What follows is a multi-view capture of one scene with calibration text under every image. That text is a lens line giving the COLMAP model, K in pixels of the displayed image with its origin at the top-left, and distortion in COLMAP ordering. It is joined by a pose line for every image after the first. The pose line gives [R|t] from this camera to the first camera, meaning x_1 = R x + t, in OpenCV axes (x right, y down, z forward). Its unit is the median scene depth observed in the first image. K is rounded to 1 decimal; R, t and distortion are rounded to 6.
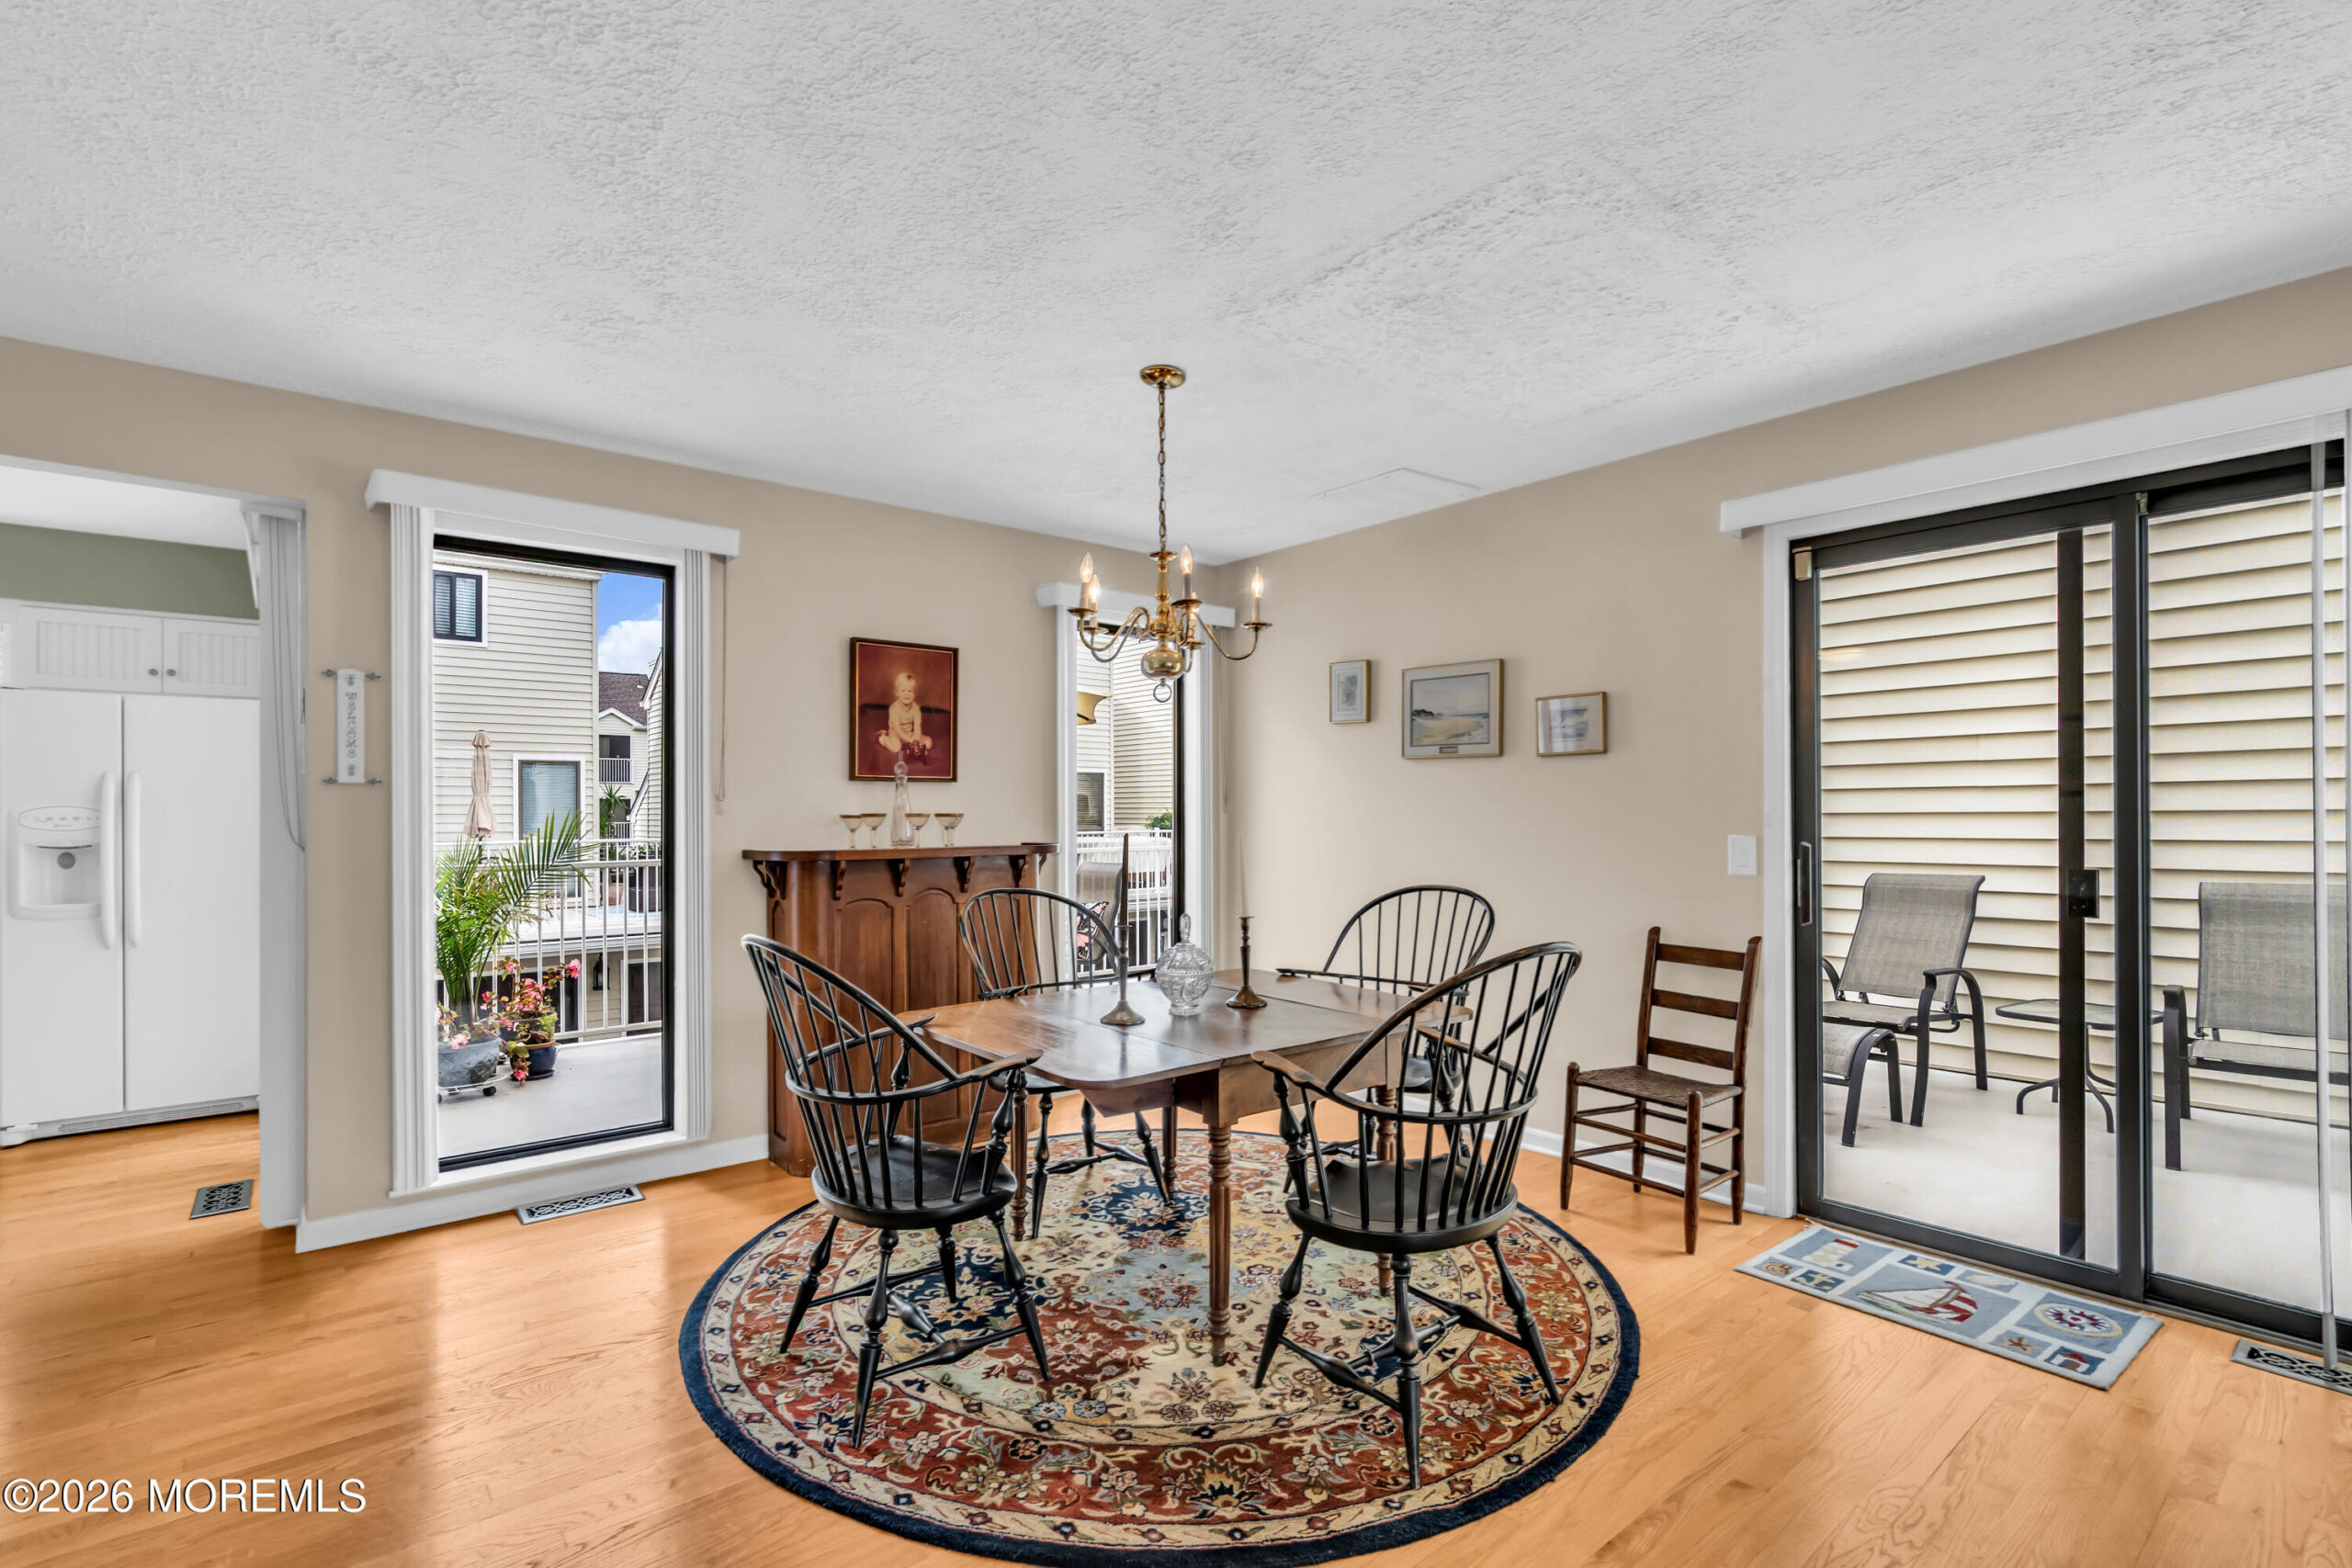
lens RADIAL K [[1066.0, 0, 1157.1], [0, 1066.0, 797.5], [0, 0, 1]] dist [-0.000074, 0.004705]
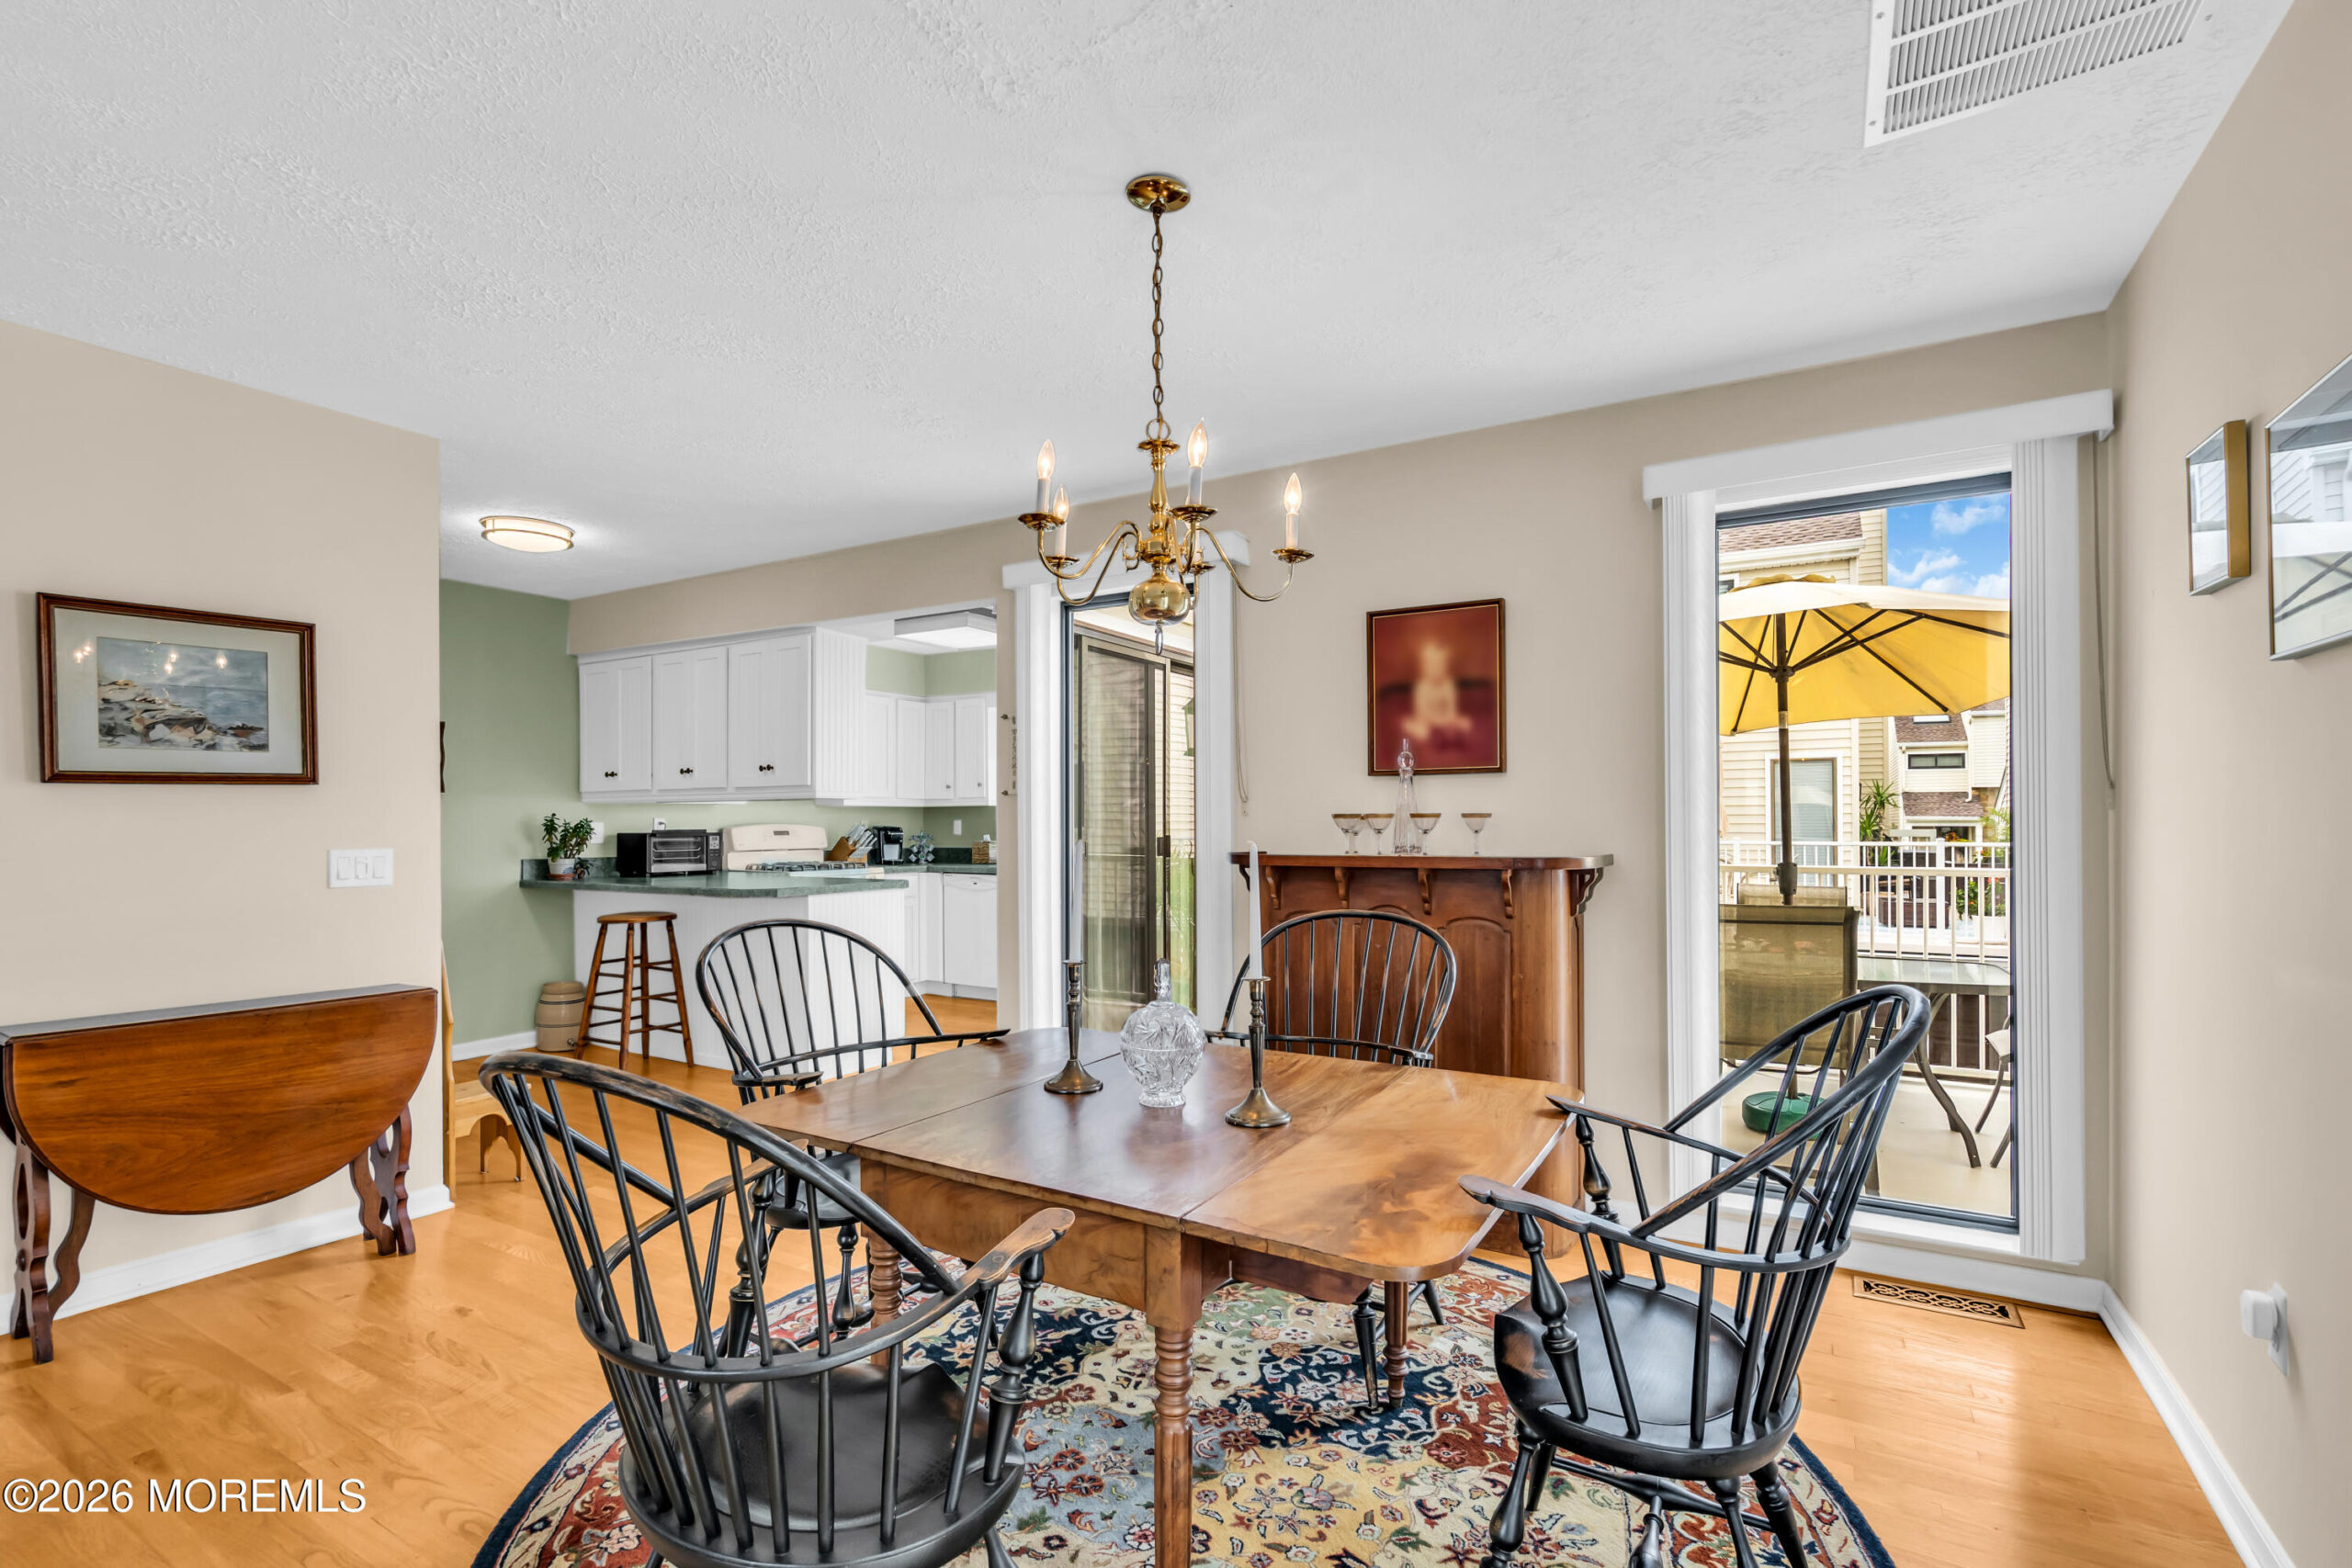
lens RADIAL K [[1066.0, 0, 1198.0], [0, 1066.0, 818.1], [0, 0, 1]] dist [-0.000074, 0.004705]
pose [[0.364393, 0.008170, -0.931210, 0.471571], [0.010818, 0.999857, 0.013006, 0.005721], [0.931183, -0.014813, 0.364252, 0.541425]]
